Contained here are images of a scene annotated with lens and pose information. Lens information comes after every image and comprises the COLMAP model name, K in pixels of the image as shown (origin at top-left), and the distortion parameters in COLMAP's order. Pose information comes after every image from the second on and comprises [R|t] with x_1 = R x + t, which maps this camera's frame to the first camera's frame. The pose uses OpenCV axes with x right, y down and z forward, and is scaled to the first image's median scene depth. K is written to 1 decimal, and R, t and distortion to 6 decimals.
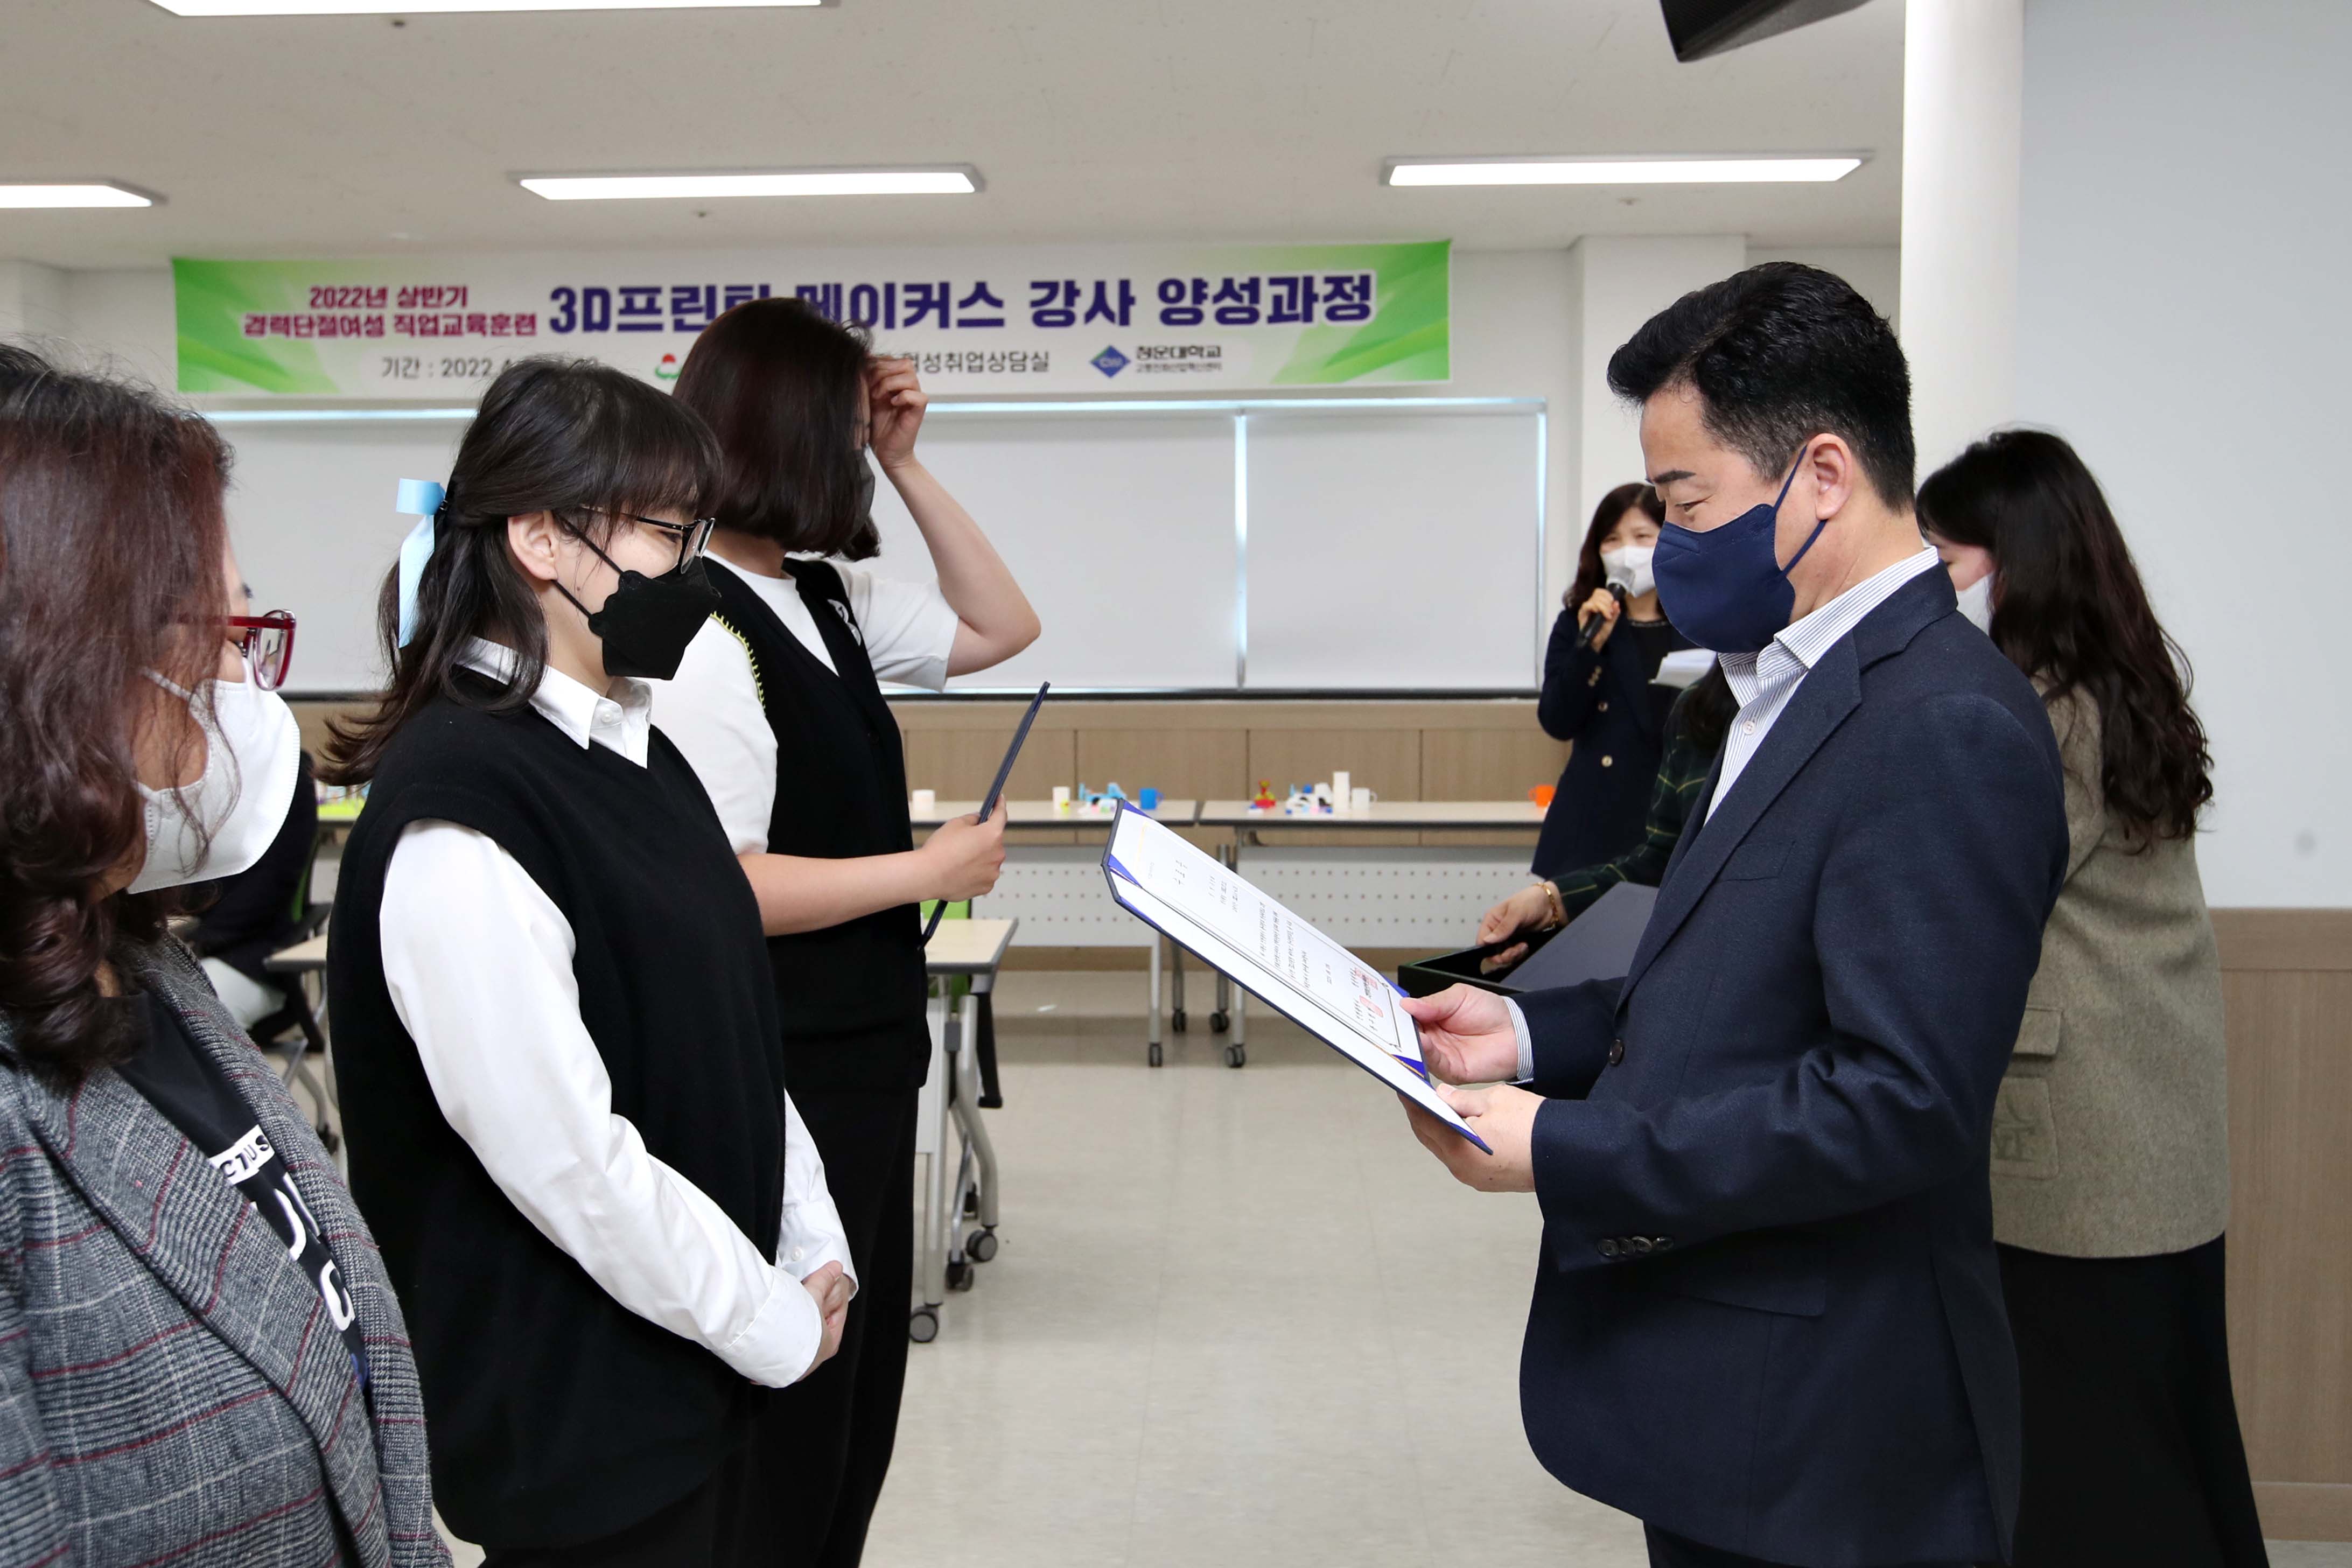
lens RADIAL K [[1903.3, 0, 1135.1], [0, 1903.3, 737.6], [0, 0, 1]] dist [-0.001370, 0.010685]
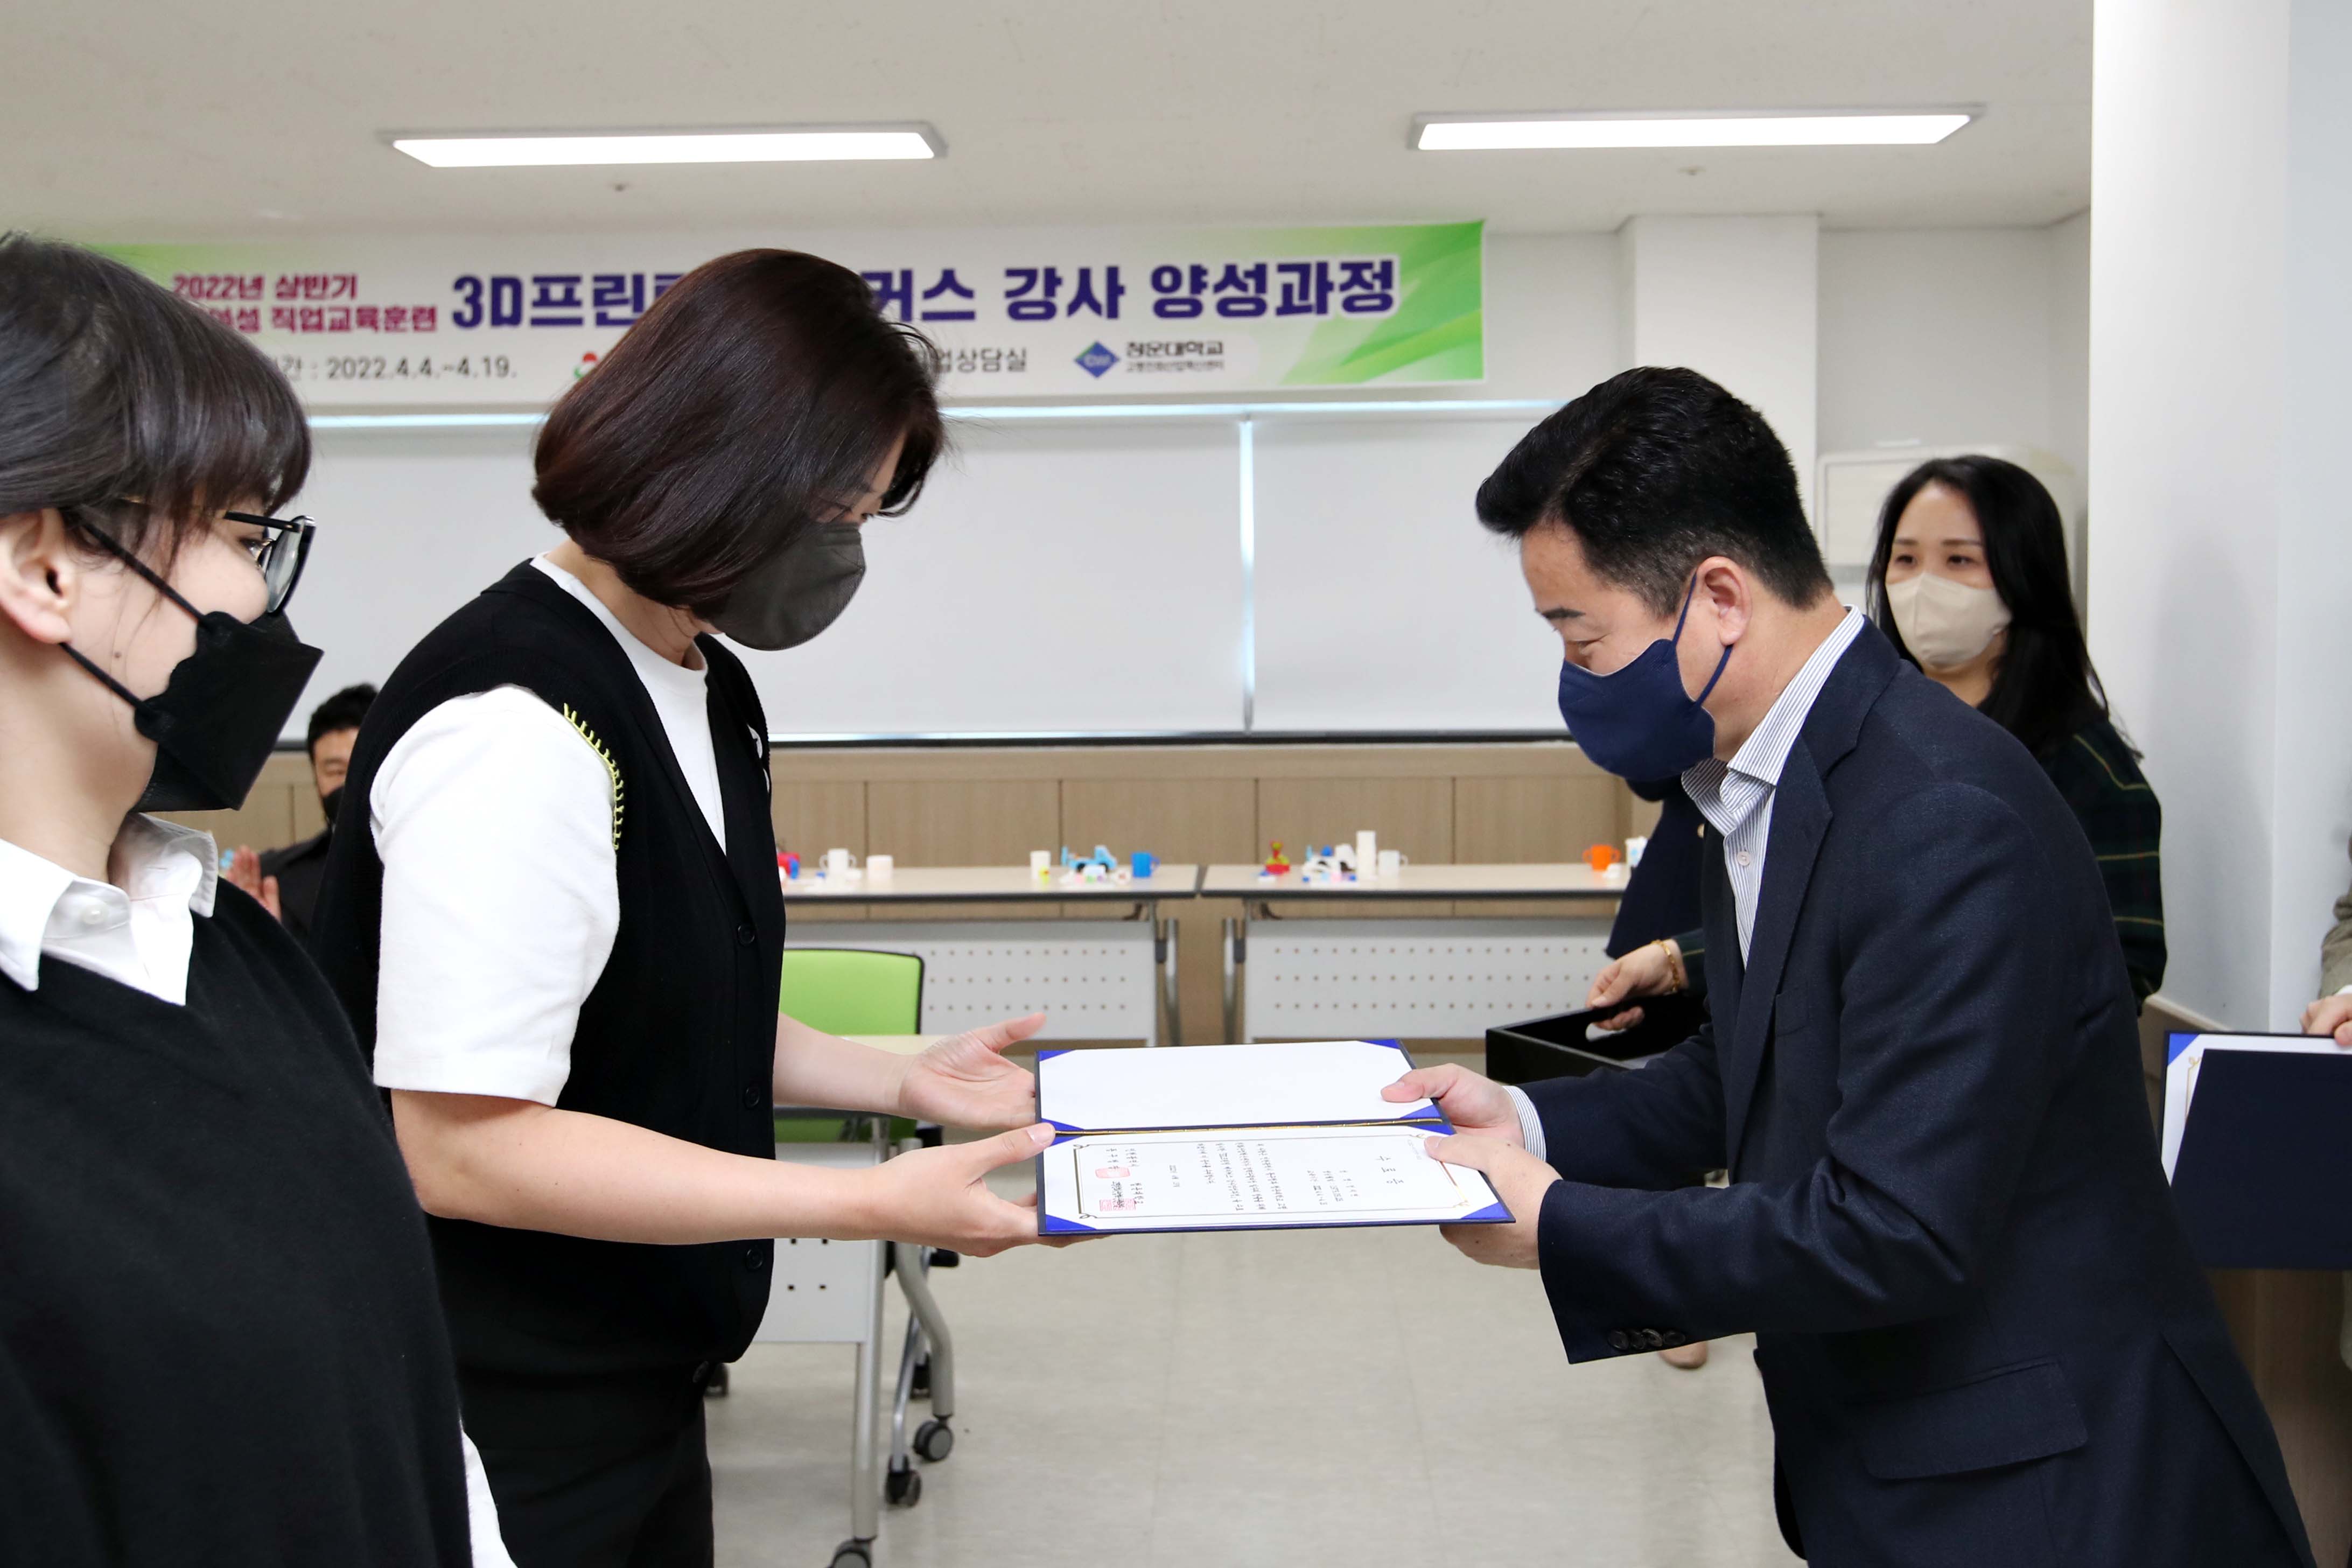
lens RADIAL K [[1860.7, 0, 1179.4], [0, 1860.7, 717.0], [0, 0, 1]] dist [0.008065, 0.016364]
pose [[0.999777, -0.005922, 0.020253, 0.006636], [0.006331, 0.999776, -0.020194, -0.015859], [-0.020129, 0.020318, 0.999591, 0.147360]]
